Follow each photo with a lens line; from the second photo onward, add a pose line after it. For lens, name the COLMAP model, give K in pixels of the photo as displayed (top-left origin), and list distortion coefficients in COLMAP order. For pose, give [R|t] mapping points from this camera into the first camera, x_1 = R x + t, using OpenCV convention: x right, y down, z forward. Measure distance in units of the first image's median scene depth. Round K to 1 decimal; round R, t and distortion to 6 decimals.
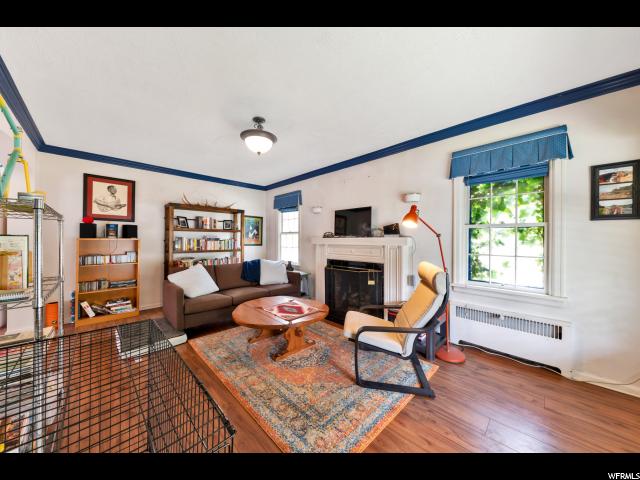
lens RADIAL K [[225.2, 0, 319.4], [0, 225.2, 240.5], [0, 0, 1]] dist [0.001279, -0.000030]
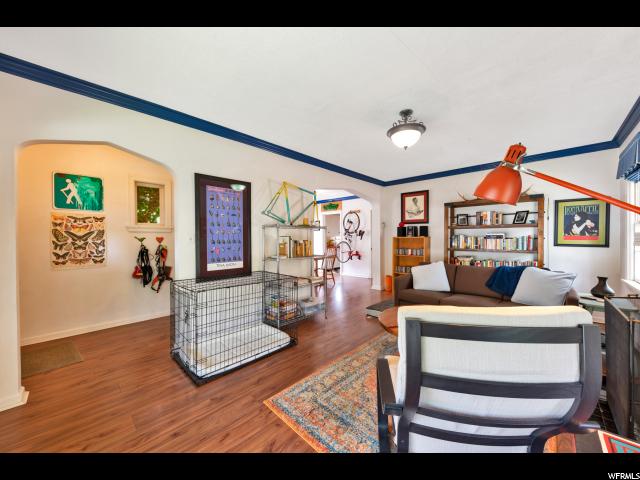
lens RADIAL K [[238.8, 0, 321.5], [0, 238.8, 239.7], [0, 0, 1]] dist [-0.000004, 0.000071]
pose [[0.022413, 0.004458, -0.999739, 0.454280], [0.000345, 0.999990, 0.004467, 0.001147], [0.999749, -0.000445, 0.022411, 0.373805]]
